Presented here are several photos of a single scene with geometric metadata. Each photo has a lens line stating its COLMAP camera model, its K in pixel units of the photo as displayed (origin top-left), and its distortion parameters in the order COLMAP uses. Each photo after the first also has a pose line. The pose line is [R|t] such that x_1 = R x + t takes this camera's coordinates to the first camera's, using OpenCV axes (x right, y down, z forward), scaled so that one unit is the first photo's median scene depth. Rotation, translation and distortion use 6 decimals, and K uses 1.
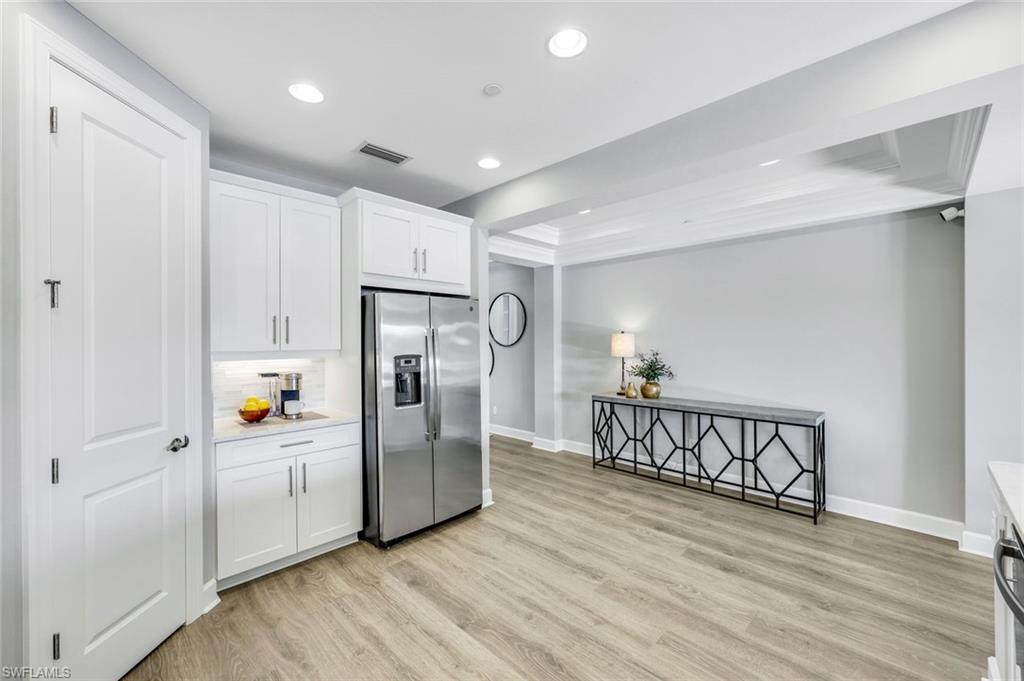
lens RADIAL K [[416.2, 0, 513.4], [0, 416.2, 339.5], [0, 0, 1]] dist [0.002706, -0.000087]
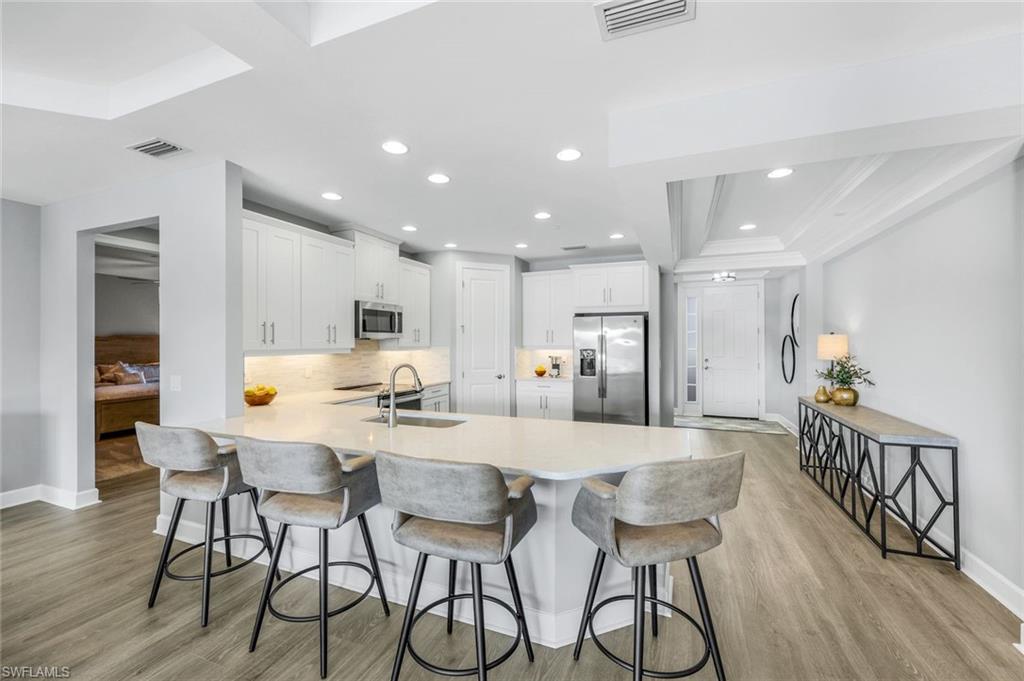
lens RADIAL K [[416.2, 0, 510.5], [0, 416.2, 340.6], [0, 0, 1]] dist [0.002706, -0.000087]
pose [[0.381647, -0.000761, -0.924308, 1.252111], [-0.001387, 0.999998, -0.001396, 0.001974], [0.924307, 0.001815, 0.381646, -0.033873]]
